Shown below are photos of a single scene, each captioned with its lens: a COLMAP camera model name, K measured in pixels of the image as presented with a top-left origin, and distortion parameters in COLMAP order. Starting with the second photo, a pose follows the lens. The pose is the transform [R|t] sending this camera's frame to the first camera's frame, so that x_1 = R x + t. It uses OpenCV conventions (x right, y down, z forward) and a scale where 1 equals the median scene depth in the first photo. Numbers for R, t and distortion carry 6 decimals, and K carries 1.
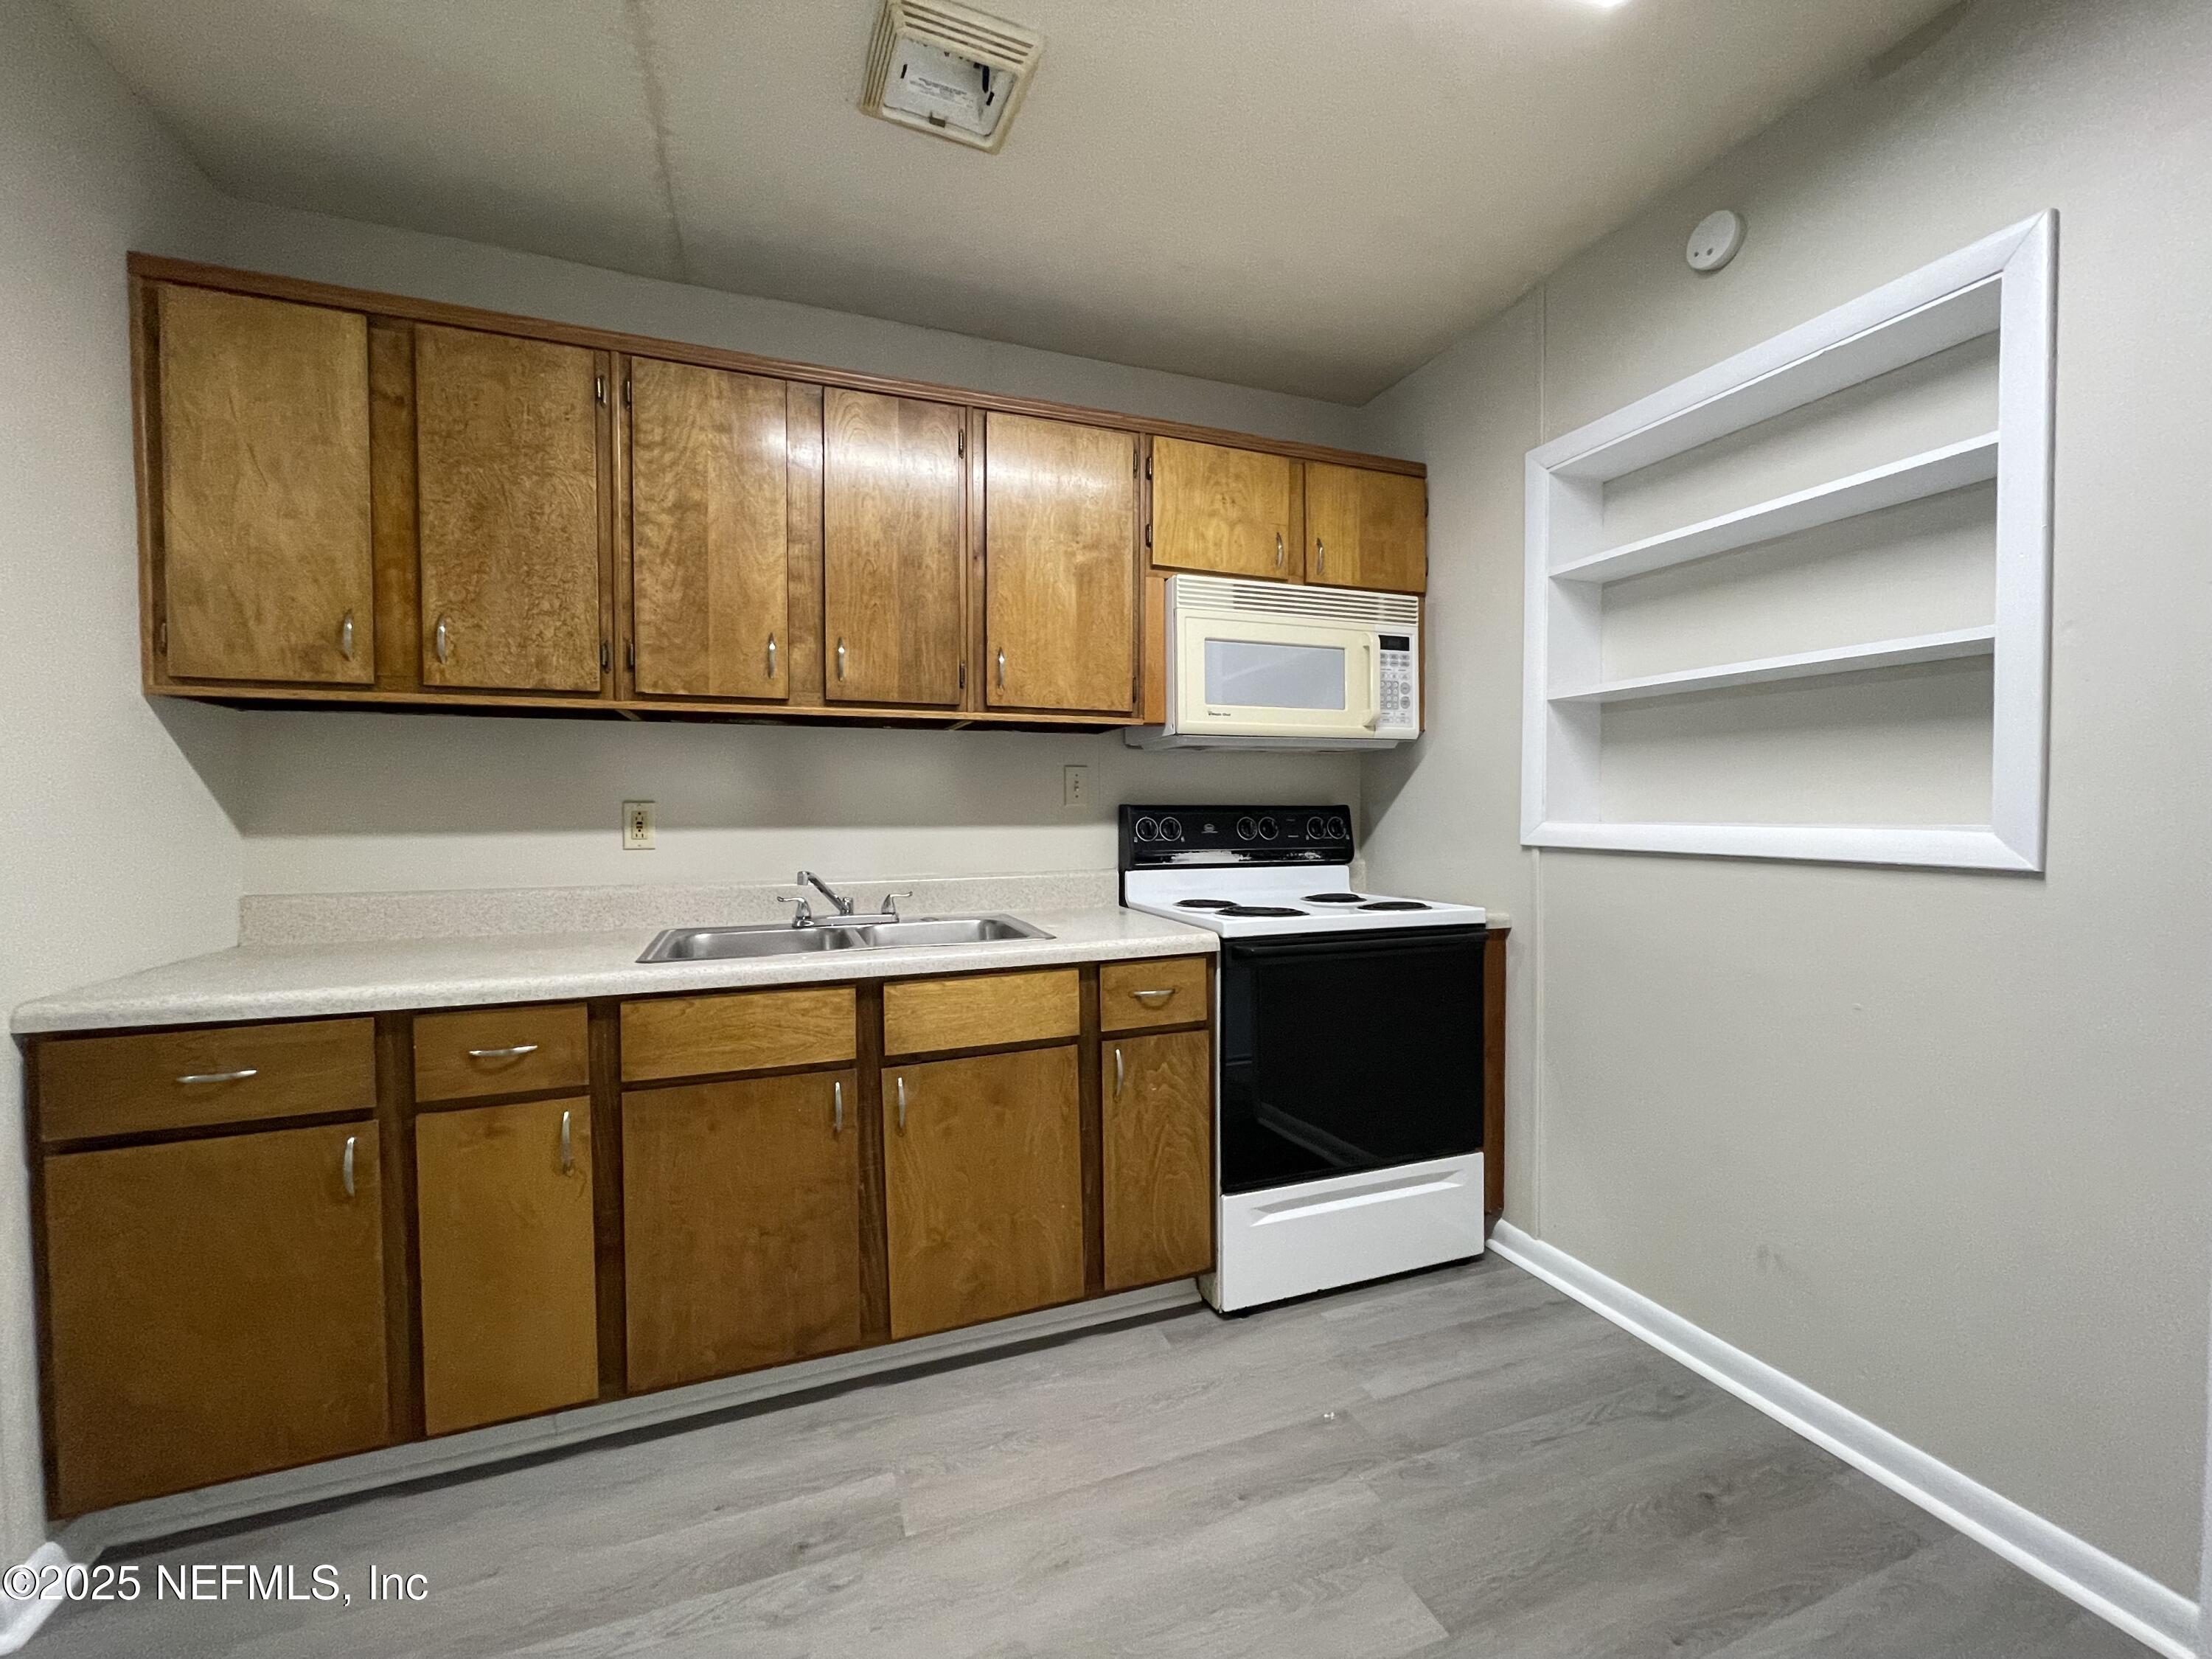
lens RADIAL K [[895.0, 0, 1102.1], [0, 895.0, 827.4], [0, 0, 1]] dist [-0.001946, -0.000759]
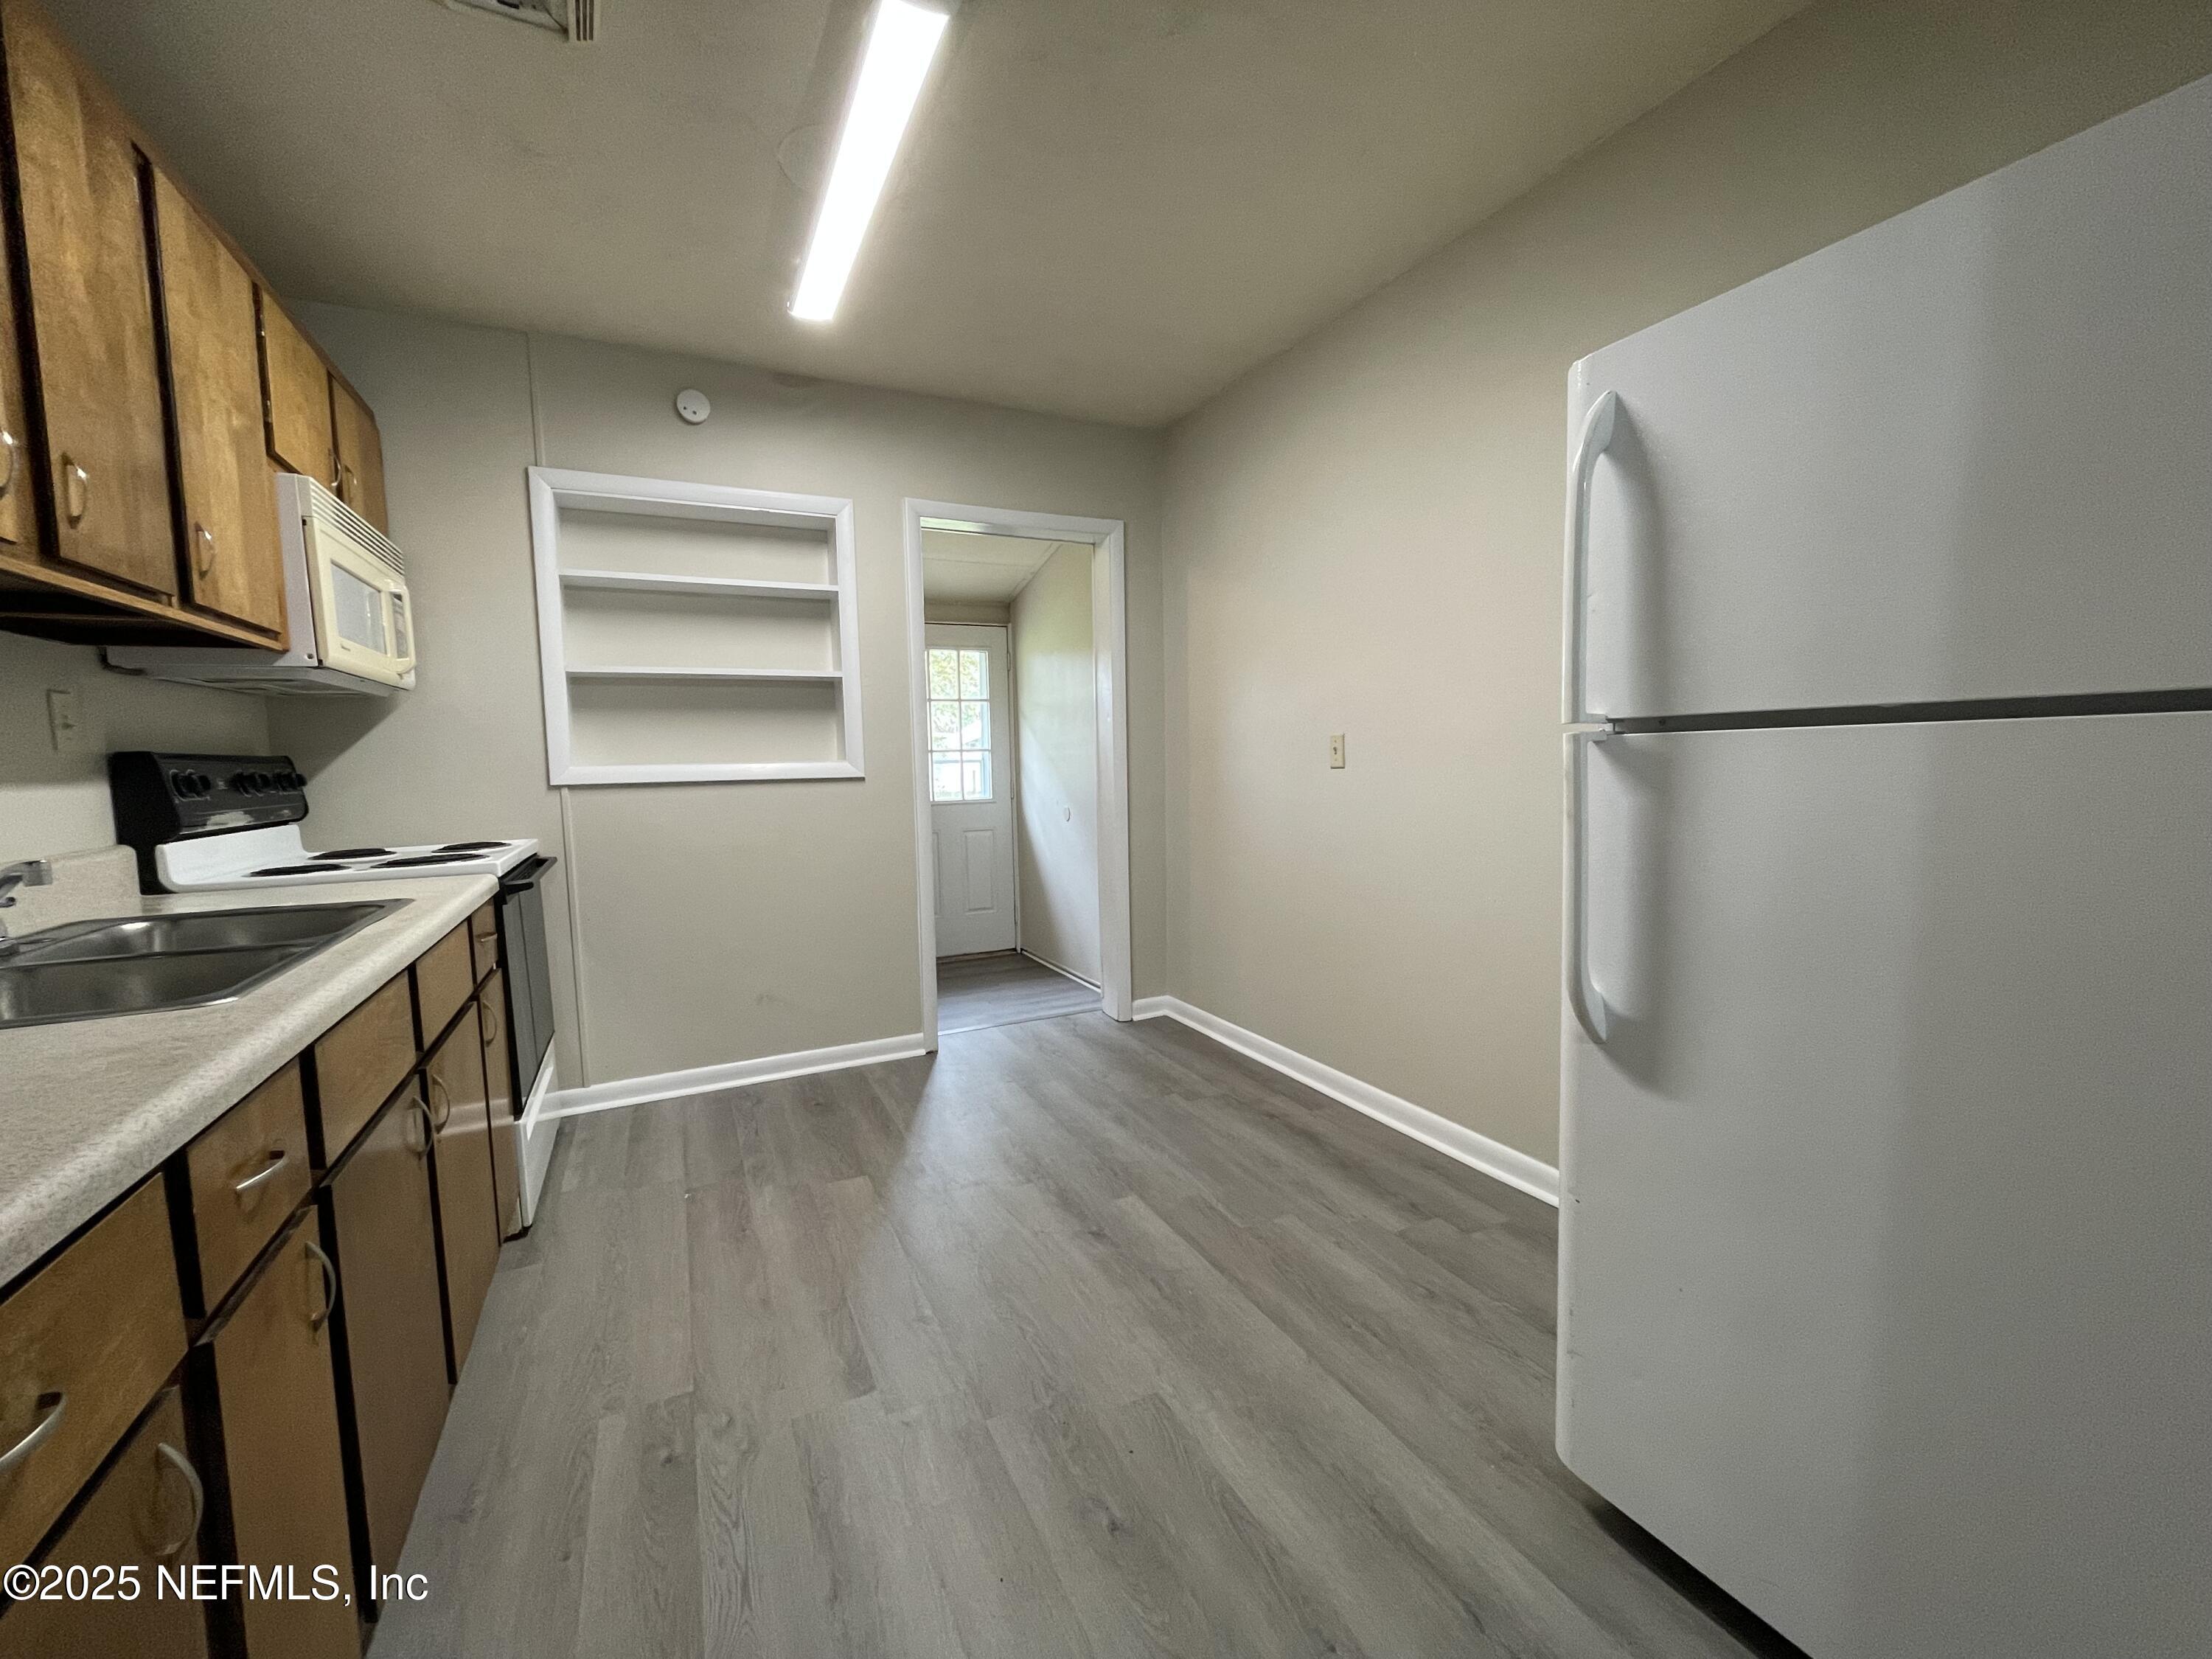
lens RADIAL K [[895.0, 0, 1101.8], [0, 895.0, 831.3], [0, 0, 1]] dist [-0.001946, -0.000759]
pose [[-0.099526, -0.078096, 0.991966, -1.073456], [0.045693, 0.995505, 0.082959, 0.018438], [-0.993985, 0.053582, -0.095510, 0.450087]]
